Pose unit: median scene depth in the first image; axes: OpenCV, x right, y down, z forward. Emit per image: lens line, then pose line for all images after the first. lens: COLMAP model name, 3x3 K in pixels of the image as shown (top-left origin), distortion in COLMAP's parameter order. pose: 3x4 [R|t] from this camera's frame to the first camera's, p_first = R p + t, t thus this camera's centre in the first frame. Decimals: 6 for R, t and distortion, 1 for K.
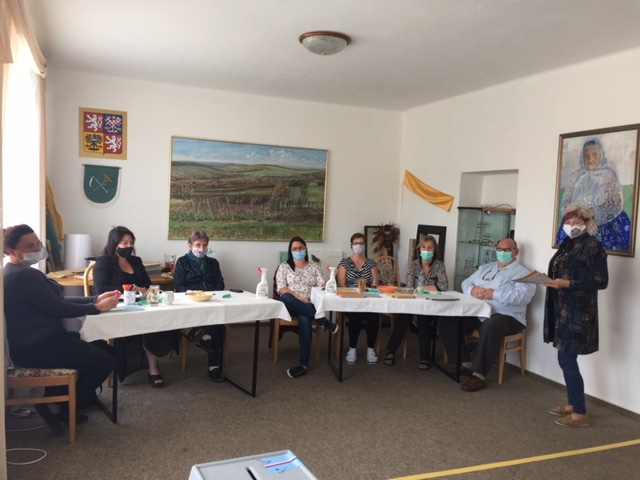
lens RADIAL K [[544.2, 0, 317.7], [0, 544.2, 236.3], [0, 0, 1]] dist [0.084940, -0.102700]
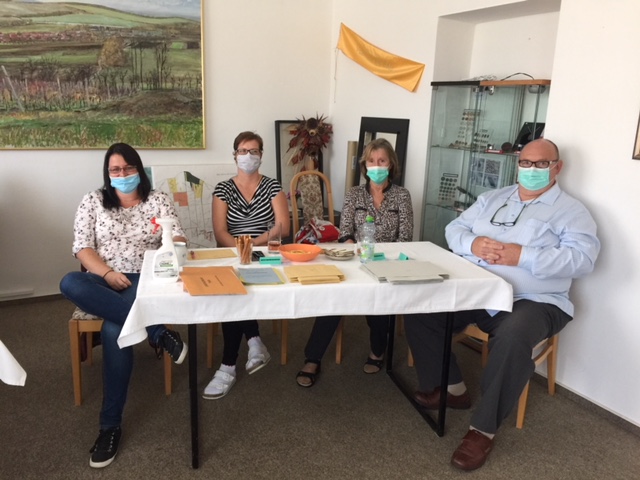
lens RADIAL K [[544.2, 0, 317.5], [0, 544.2, 242.6], [0, 0, 1]] dist [0.084940, -0.102700]
pose [[0.994324, -0.037822, 0.099440, 0.078522], [0.017787, 0.980617, 0.195123, -0.004576], [-0.104892, -0.192247, 0.975725, 0.435358]]
